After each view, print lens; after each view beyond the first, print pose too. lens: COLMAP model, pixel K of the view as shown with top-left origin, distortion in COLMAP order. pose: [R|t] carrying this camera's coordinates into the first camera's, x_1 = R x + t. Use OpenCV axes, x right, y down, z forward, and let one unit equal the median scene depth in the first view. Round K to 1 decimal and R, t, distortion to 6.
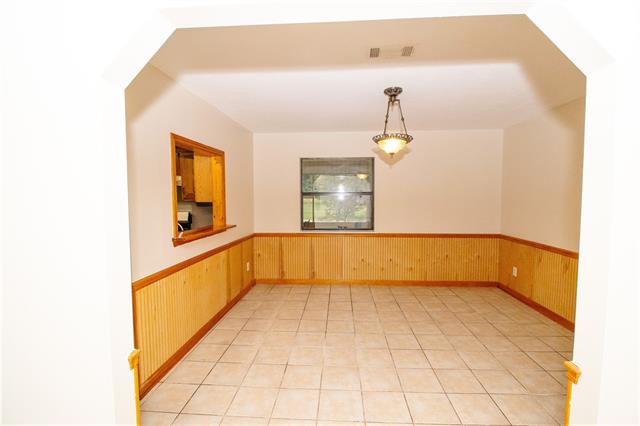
lens RADIAL K [[294.5, 0, 320.0], [0, 294.5, 213.0], [0, 0, 1]] dist [0.002303, -0.014482]
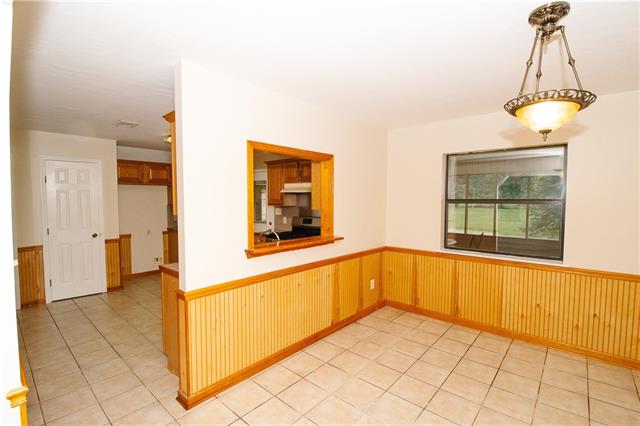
lens RADIAL K [[294.5, 0, 320.0], [0, 294.5, 213.0], [0, 0, 1]] dist [0.002303, -0.014482]
pose [[0.795040, 0.033470, -0.605633, 0.180296], [-0.038984, 0.999232, 0.004046, -0.031111], [0.605303, 0.020393, 0.795734, 0.249308]]
